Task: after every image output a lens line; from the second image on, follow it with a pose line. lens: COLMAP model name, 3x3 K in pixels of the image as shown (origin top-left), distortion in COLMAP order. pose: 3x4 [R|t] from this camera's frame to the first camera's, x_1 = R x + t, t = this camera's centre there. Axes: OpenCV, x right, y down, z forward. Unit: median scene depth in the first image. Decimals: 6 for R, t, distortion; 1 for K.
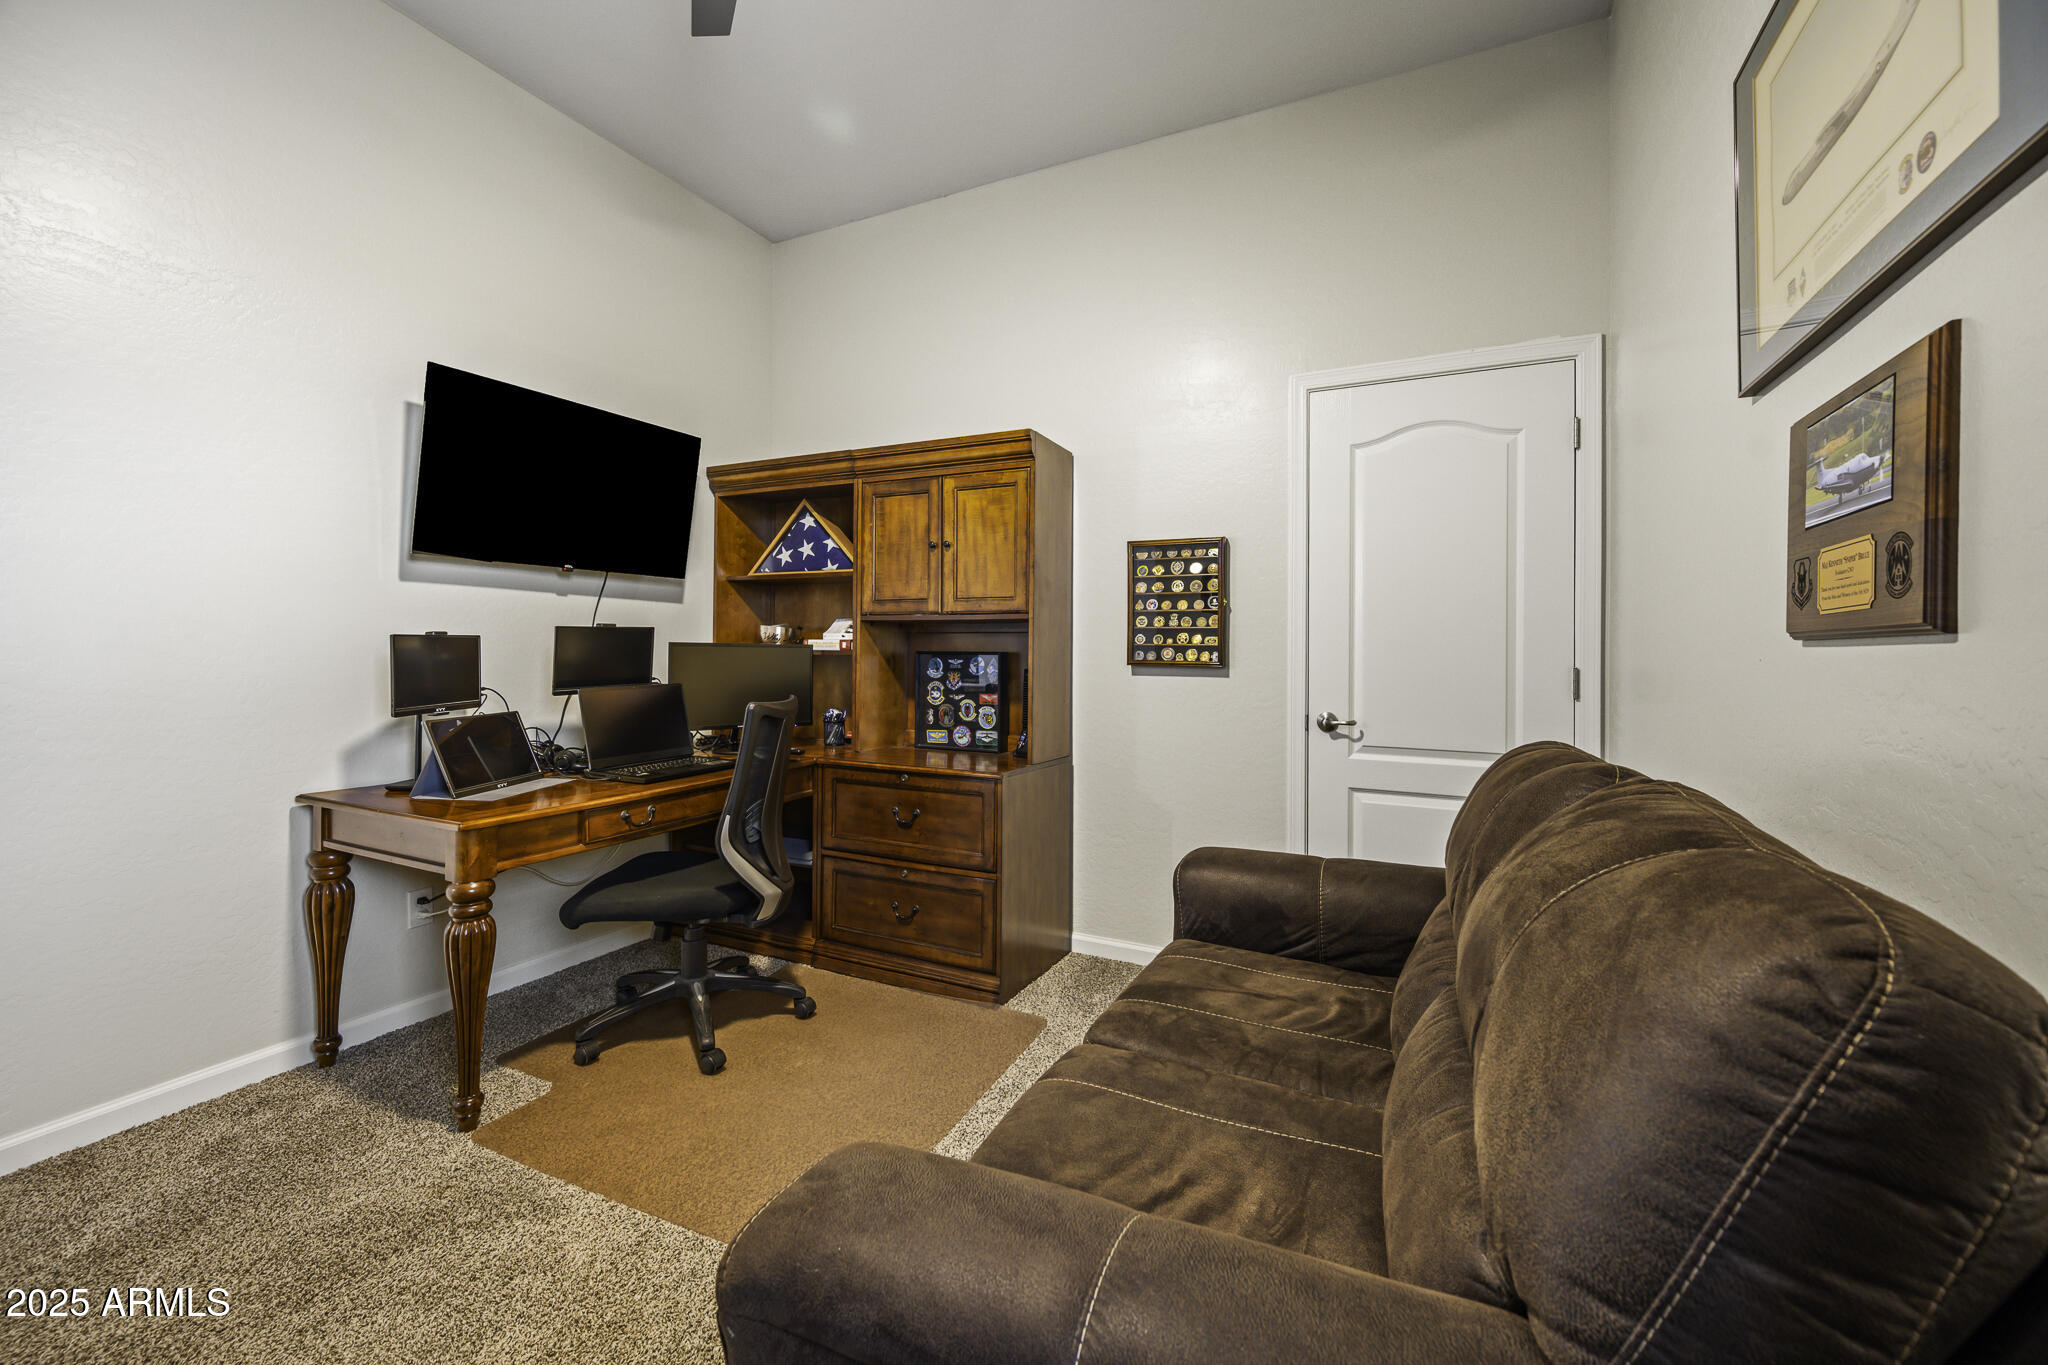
lens RADIAL K [[818.1, 0, 1030.9], [0, 818.1, 650.0], [0, 0, 1]] dist [-0.001470, 0.000723]
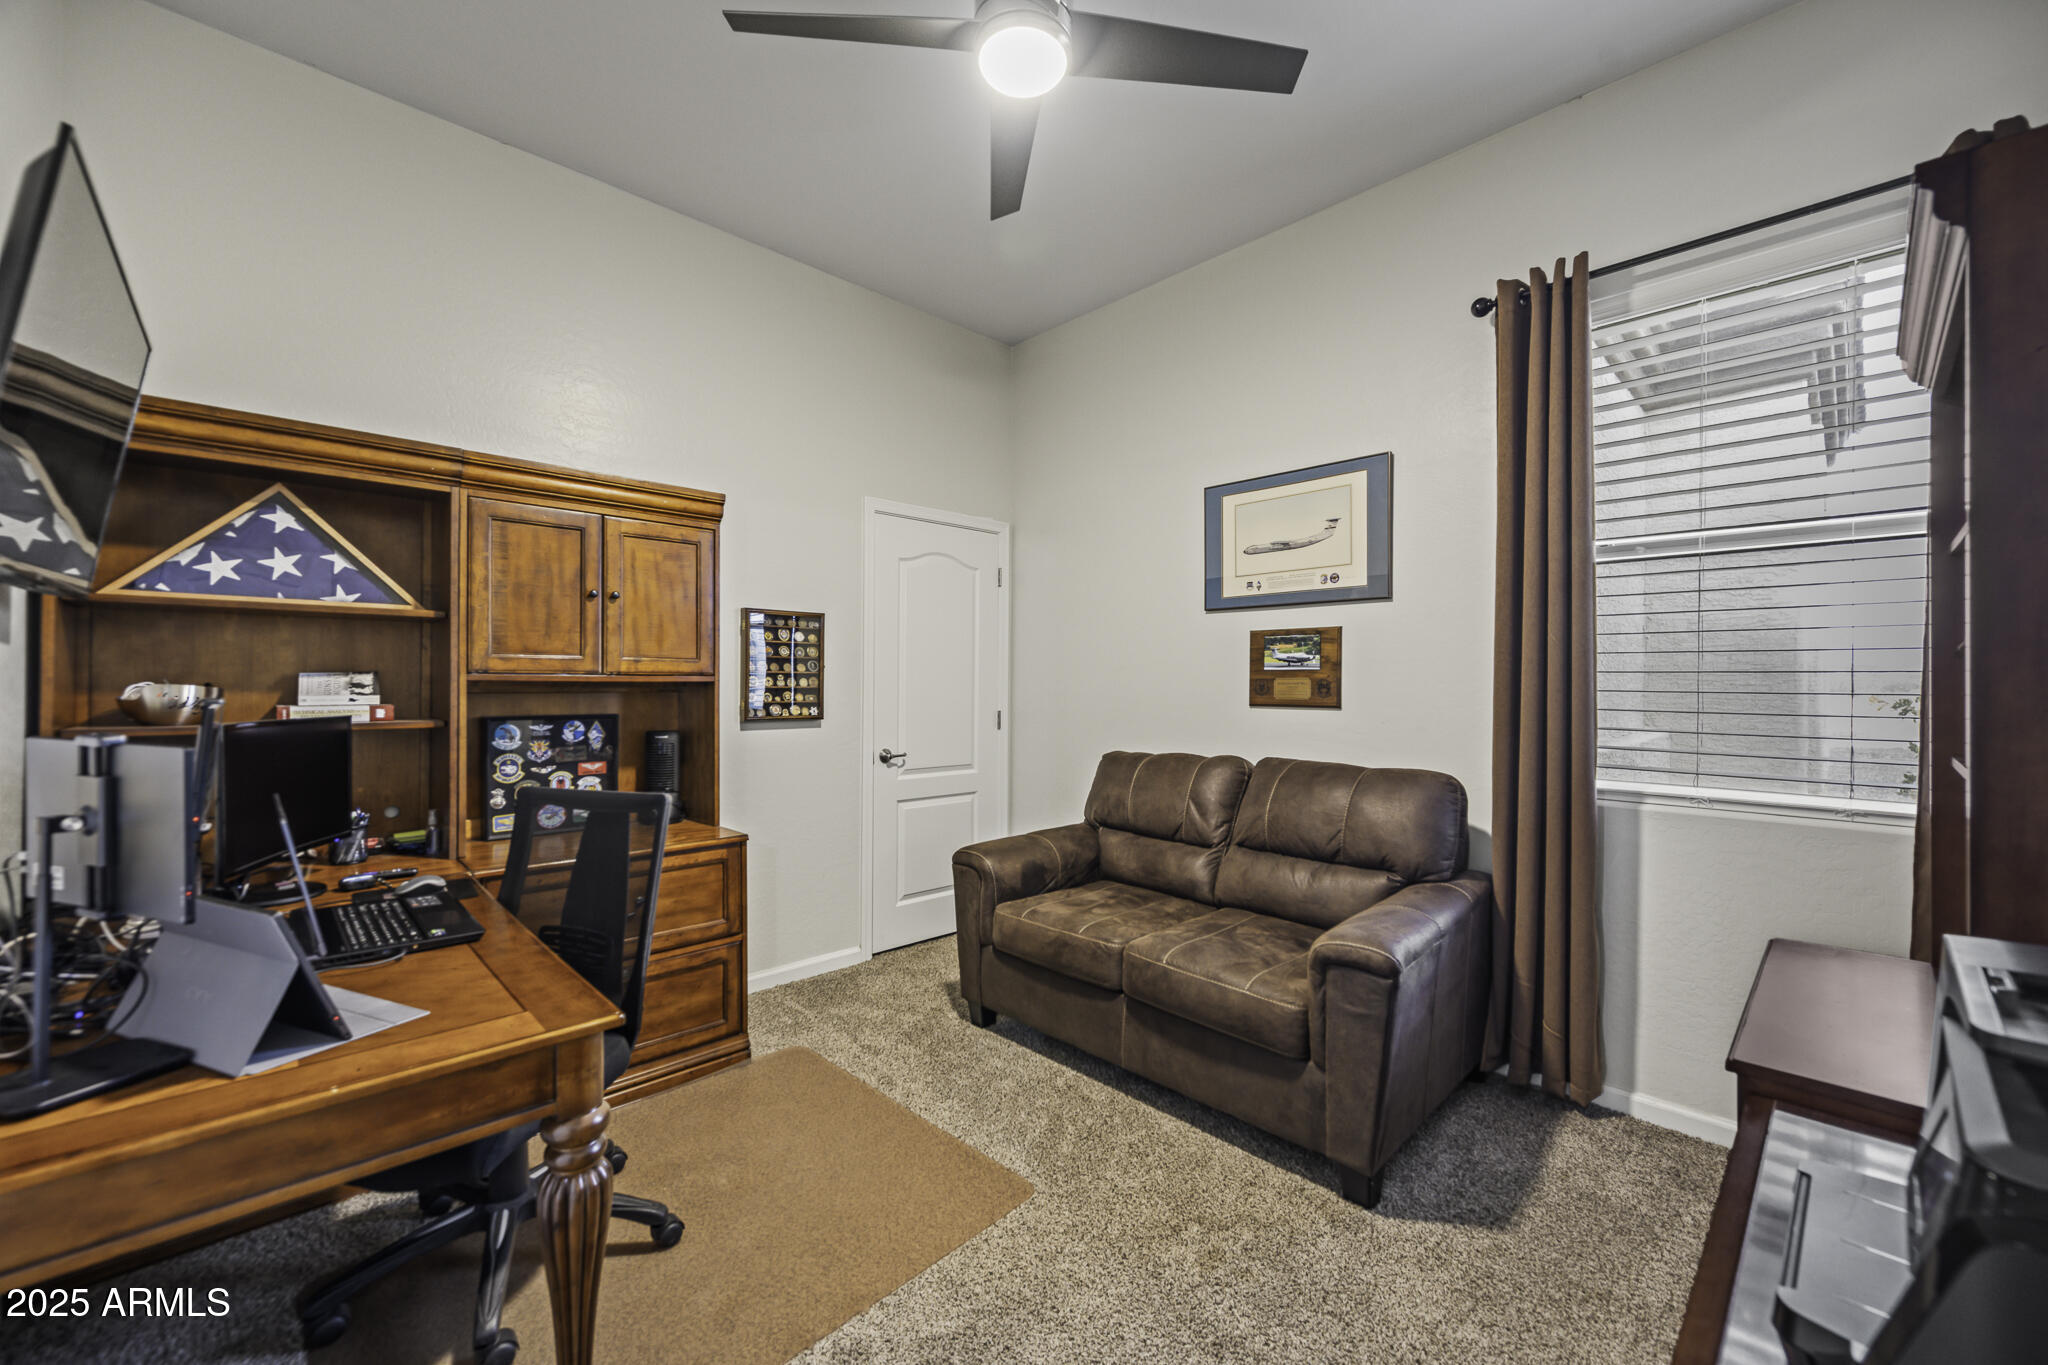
lens RADIAL K [[818.1, 0, 1016.8], [0, 818.1, 682.9], [0, 0, 1]] dist [-0.001470, 0.000723]
pose [[0.342657, -0.010211, 0.939405, -0.786894], [-0.003641, 0.999919, 0.012197, -0.047971], [-0.939454, -0.007600, 0.342592, 0.294352]]
